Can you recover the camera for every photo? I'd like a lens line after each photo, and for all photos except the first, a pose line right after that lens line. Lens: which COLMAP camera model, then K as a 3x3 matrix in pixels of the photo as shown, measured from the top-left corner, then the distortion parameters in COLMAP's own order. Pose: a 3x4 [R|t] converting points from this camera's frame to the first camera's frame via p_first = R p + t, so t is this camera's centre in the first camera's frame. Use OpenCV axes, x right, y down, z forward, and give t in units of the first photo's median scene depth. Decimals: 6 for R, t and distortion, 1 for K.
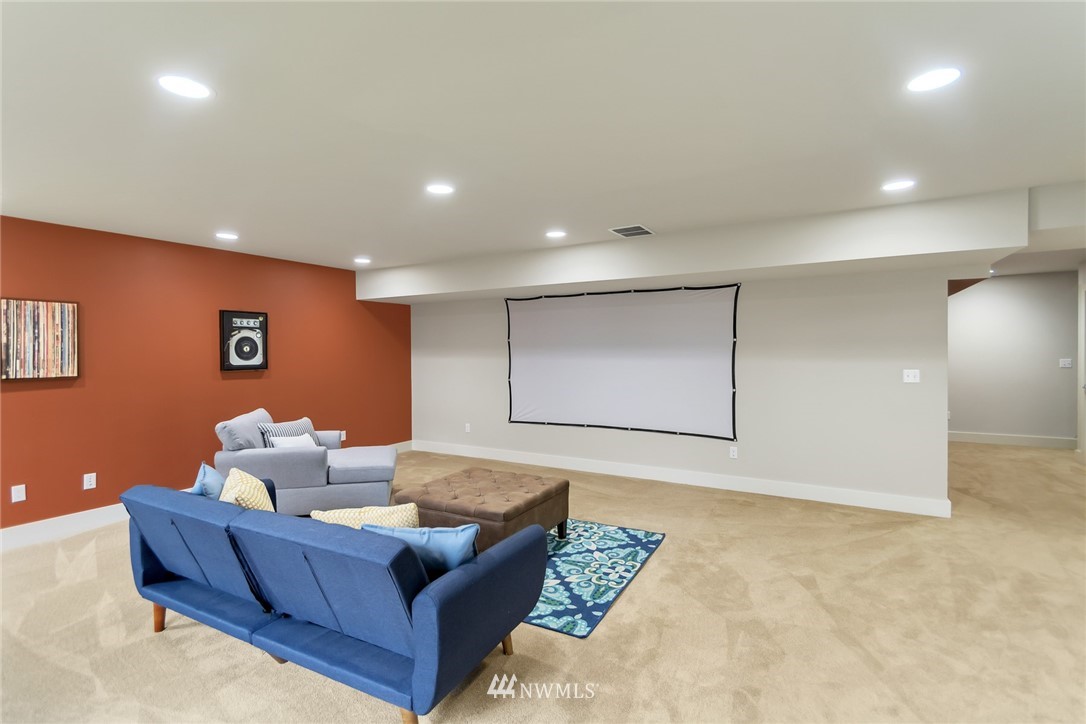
lens RADIAL K [[503.2, 0, 544.6], [0, 503.2, 355.6], [0, 0, 1]] dist [0.006385, 0.000285]
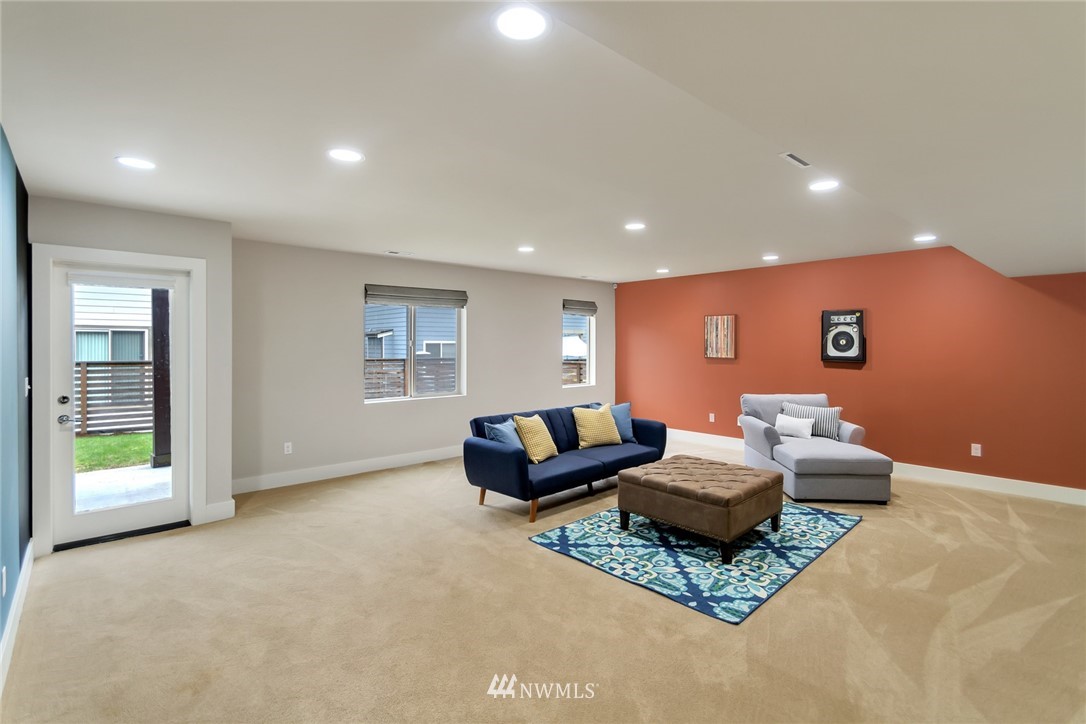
lens RADIAL K [[503.2, 0, 542.3], [0, 503.2, 352.9], [0, 0, 1]] dist [0.006385, 0.000285]
pose [[-0.299382, 0.024069, -0.953830, 0.902655], [-0.013150, 0.999483, 0.029348, -0.017716], [0.954043, 0.021329, -0.298910, 0.907173]]
